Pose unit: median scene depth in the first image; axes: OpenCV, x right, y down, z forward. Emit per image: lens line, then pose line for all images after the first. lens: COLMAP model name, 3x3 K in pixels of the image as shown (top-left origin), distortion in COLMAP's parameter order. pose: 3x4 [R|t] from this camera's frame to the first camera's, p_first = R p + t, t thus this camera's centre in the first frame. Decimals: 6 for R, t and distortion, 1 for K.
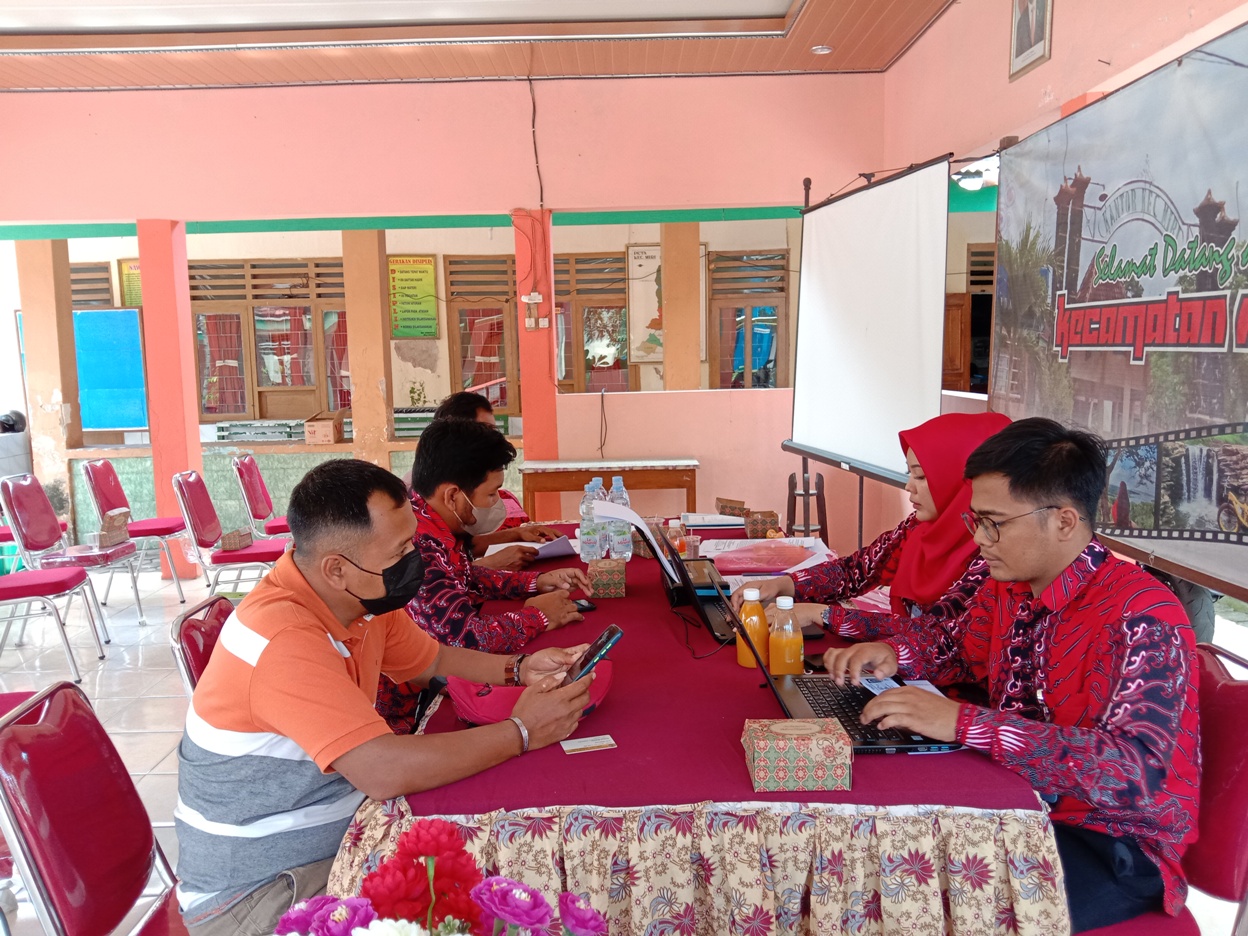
lens RADIAL K [[923.6, 0, 624.0], [0, 923.6, 468.0], [0, 0, 1]] dist [0.010960, -0.092804]
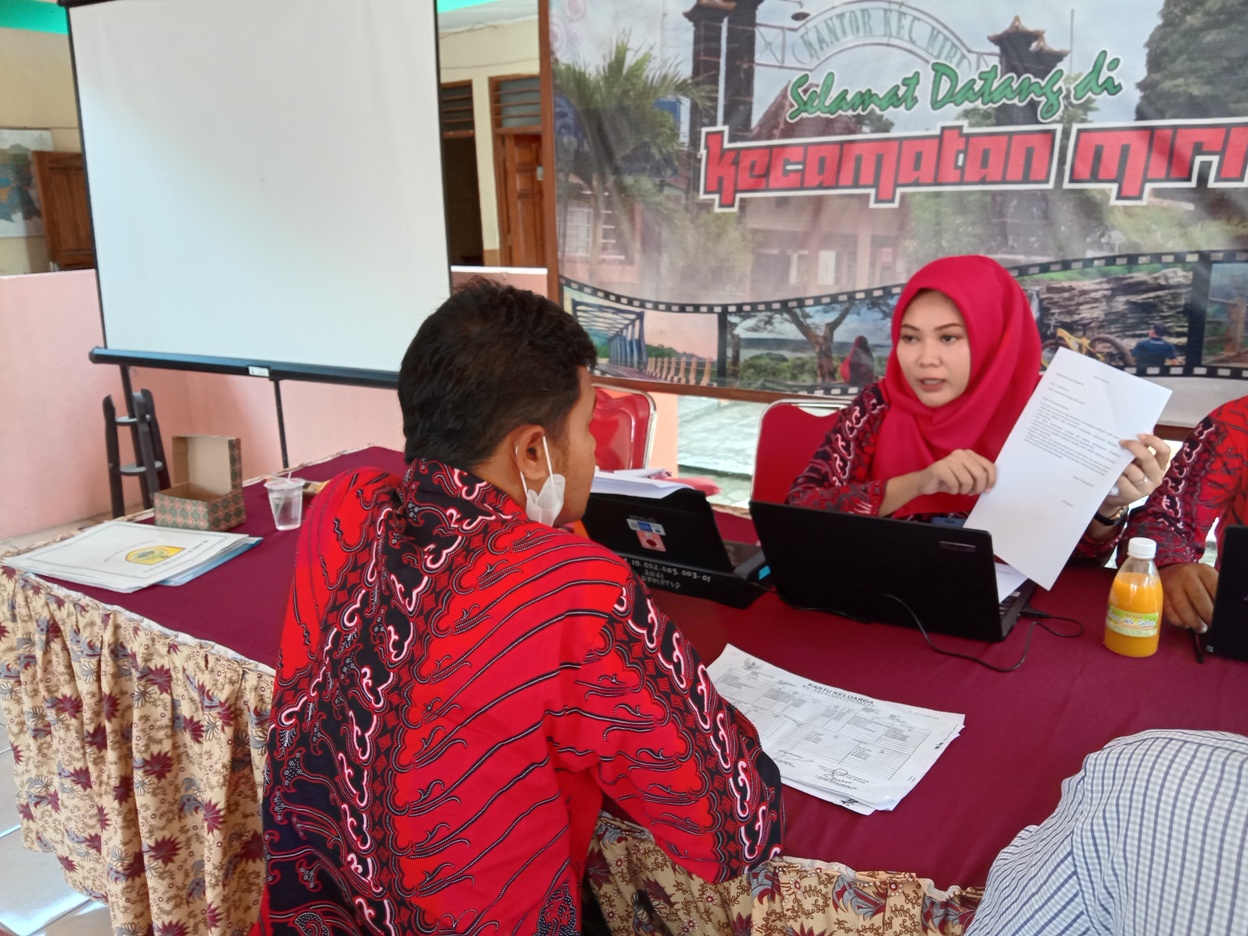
lens RADIAL K [[923.6, 0, 624.0], [0, 923.6, 468.0], [0, 0, 1]] dist [0.010960, -0.092804]
pose [[0.572111, -0.190170, 0.797824, -0.324731], [0.101645, 0.981689, 0.161108, -0.025367], [-0.813853, -0.011077, 0.580965, 0.551864]]
